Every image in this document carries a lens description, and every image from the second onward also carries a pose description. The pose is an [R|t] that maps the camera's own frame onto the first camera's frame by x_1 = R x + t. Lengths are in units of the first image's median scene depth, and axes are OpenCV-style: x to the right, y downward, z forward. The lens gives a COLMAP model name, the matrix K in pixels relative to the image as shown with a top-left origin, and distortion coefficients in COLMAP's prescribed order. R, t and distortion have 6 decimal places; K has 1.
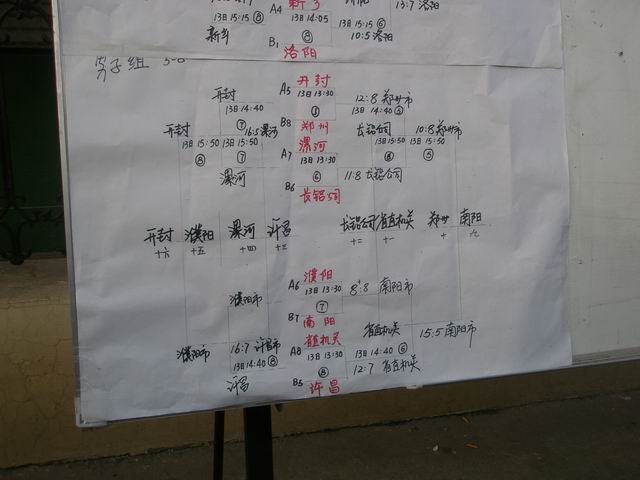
lens RADIAL K [[763.4, 0, 324.4], [0, 763.4, 259.2], [0, 0, 1]] dist [-0.007446, 0.000000]
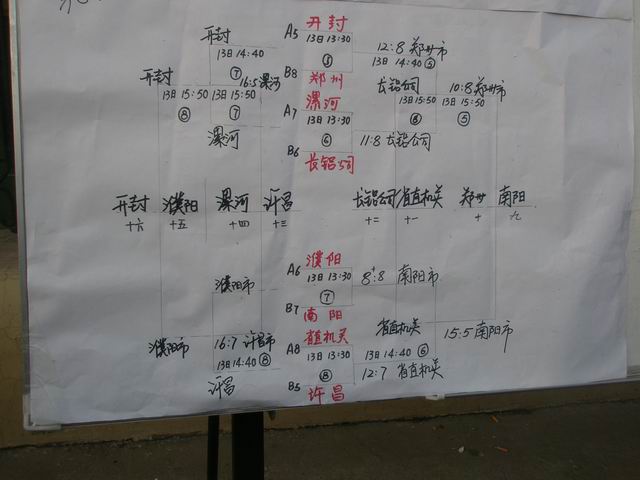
lens RADIAL K [[763.4, 0, 321.7], [0, 763.4, 257.4], [0, 0, 1]] dist [-0.007446, 0.000000]
pose [[0.997976, 0.039781, -0.049609, 0.030429], [-0.038558, 0.998934, 0.025378, -0.001921], [0.050565, -0.023414, 0.998446, 0.168160]]
